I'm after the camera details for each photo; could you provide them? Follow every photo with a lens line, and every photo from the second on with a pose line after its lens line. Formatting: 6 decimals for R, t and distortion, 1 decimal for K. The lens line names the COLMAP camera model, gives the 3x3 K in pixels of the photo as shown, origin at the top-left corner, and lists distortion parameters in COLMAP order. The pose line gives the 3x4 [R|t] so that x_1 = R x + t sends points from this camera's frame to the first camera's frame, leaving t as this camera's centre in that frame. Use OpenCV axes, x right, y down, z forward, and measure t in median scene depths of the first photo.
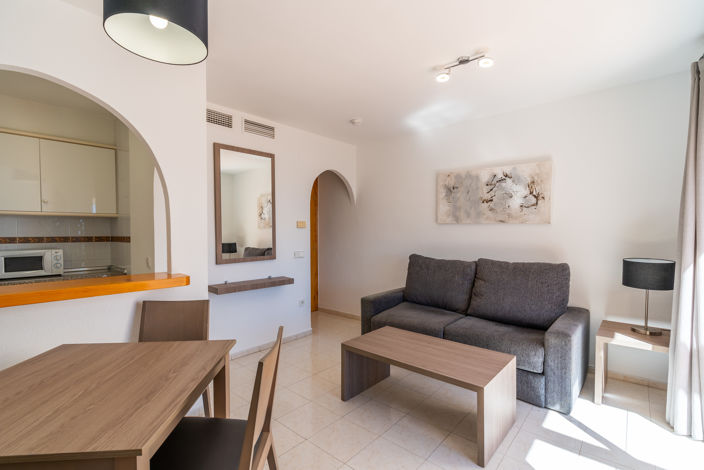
lens RADIAL K [[326.0, 0, 351.9], [0, 326.0, 238.0], [0, 0, 1]] dist [-0.001315, -0.000002]
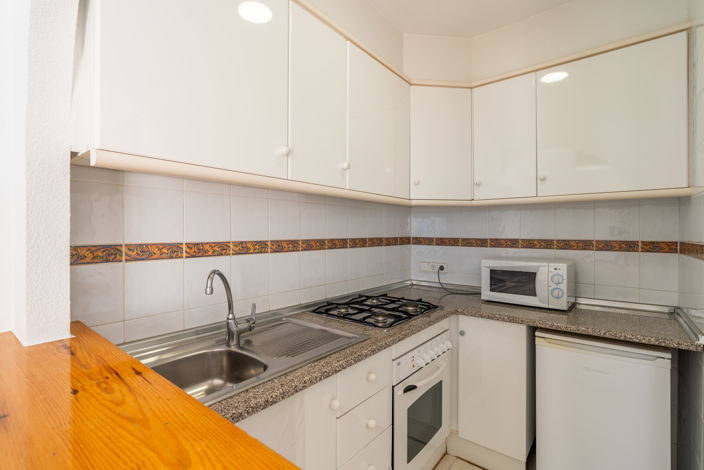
lens RADIAL K [[330.7, 0, 354.6], [0, 330.7, 232.6], [0, 0, 1]] dist [-0.001175, 0.000599]
pose [[0.054454, 0.007013, -0.998492, -0.353101], [-0.022281, 0.999735, 0.005806, -0.011358], [0.998268, 0.021932, 0.054596, 0.597564]]
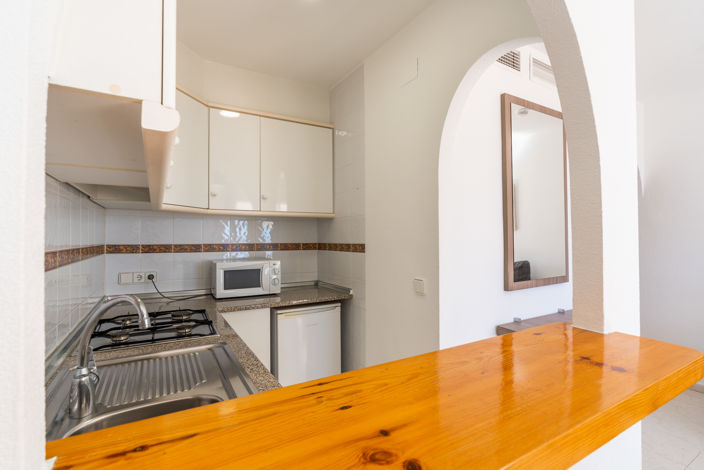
lens RADIAL K [[329.1, 0, 346.5], [0, 329.1, 234.1], [0, 0, 1]] dist [-0.003836, -0.000066]
pose [[0.949677, -0.002108, -0.313224, -0.481213], [-0.007317, 0.999555, -0.028913, -0.004654], [0.313145, 0.029750, 0.949239, 0.306654]]
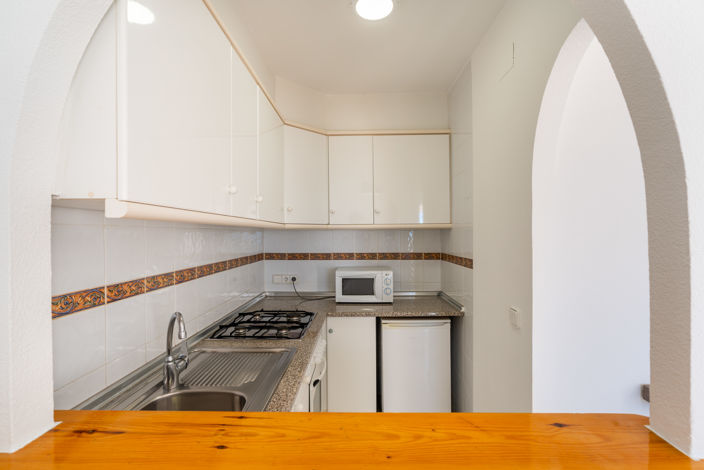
lens RADIAL K [[322.2, 0, 352.0], [0, 322.2, 235.0], [0, 0, 1]] dist [-0.002301, 0.000222]
pose [[0.652016, 0.003774, -0.758196, -0.345748], [-0.012440, 0.999906, -0.005721, -0.044566], [0.758103, 0.013162, 0.652002, 0.398011]]
